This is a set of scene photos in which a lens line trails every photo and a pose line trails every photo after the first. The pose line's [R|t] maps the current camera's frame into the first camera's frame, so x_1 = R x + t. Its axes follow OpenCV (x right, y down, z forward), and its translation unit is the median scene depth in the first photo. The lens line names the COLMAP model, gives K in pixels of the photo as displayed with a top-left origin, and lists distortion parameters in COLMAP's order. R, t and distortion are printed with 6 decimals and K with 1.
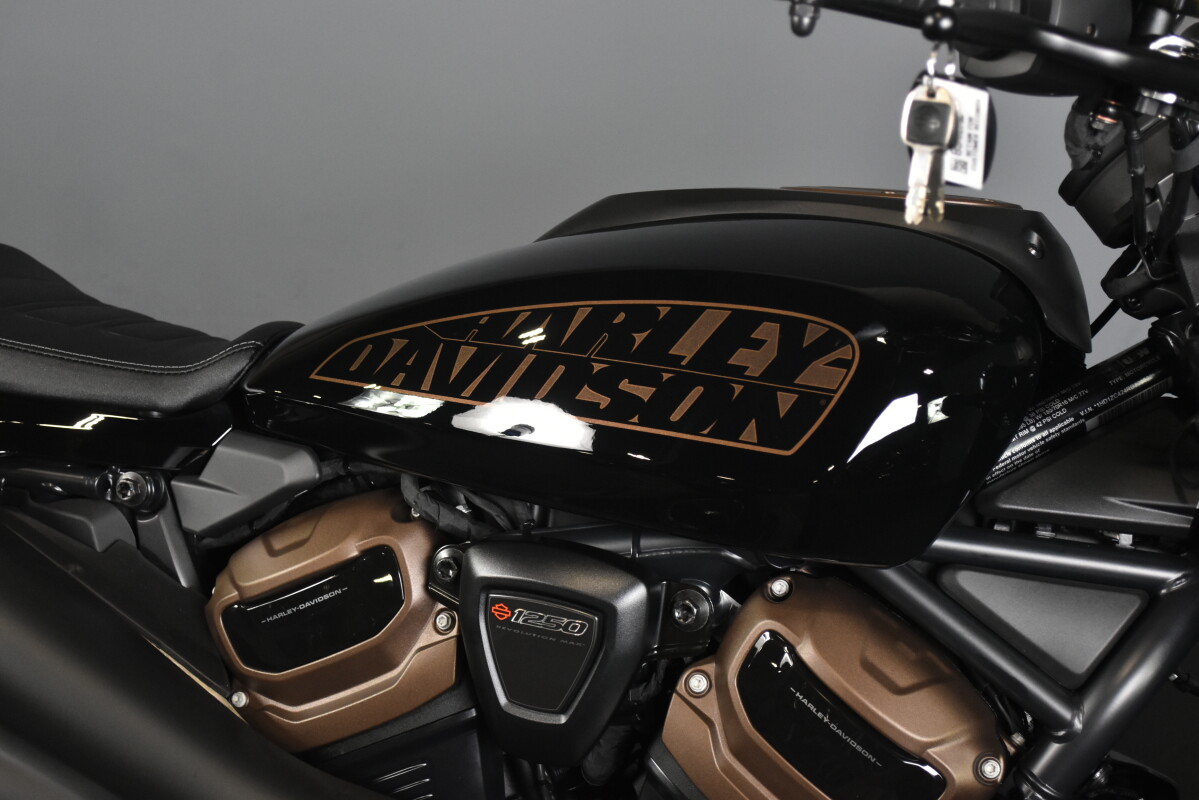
lens RADIAL K [[2106.3, 0, 599.5], [0, 2106.3, 400.0], [0, 0, 1]] dist [0.000420, -0.098964]
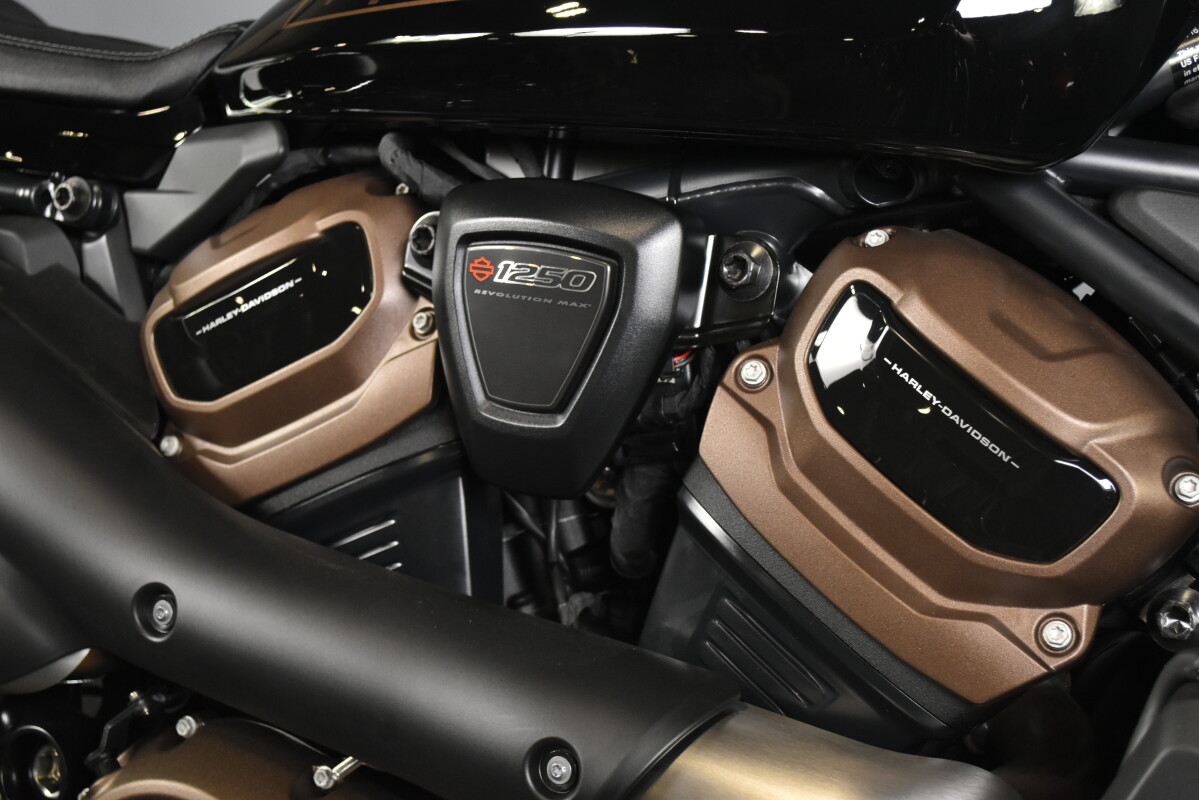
lens RADIAL K [[1798.9, 0, 599.5], [0, 1798.9, 400.0], [0, 0, 1]] dist [-0.005876, 0.045986]
pose [[0.992894, 0.029481, -0.115295, 0.064689], [-0.042060, 0.993234, -0.108244, 0.209086], [0.111324, 0.112324, 0.987416, 0.407580]]
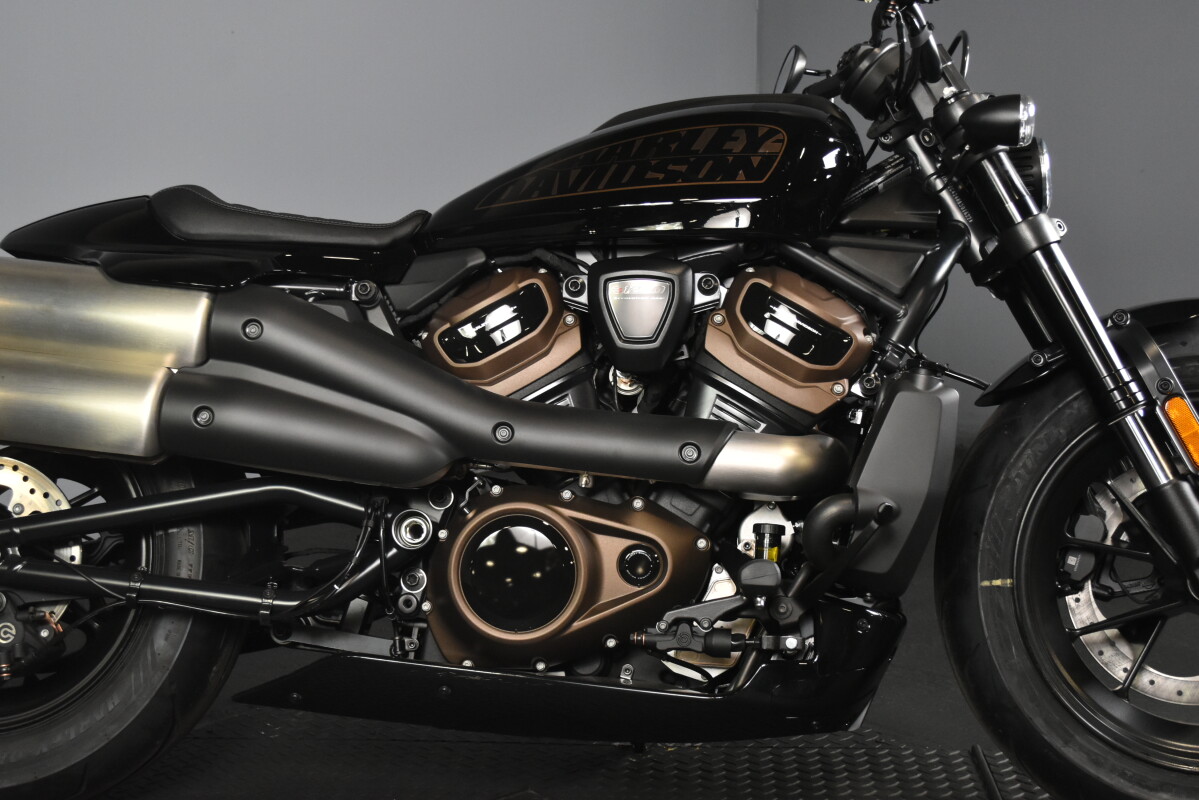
lens RADIAL K [[1798.9, 0, 599.5], [0, 1798.9, 400.0], [0, 0, 1]] dist [-0.005876, 0.045986]
pose [[0.954902, -0.057160, 0.291367, -0.549672], [0.124319, 0.968109, -0.217509, 0.556735], [-0.269643, 0.243922, 0.931555, -0.511784]]
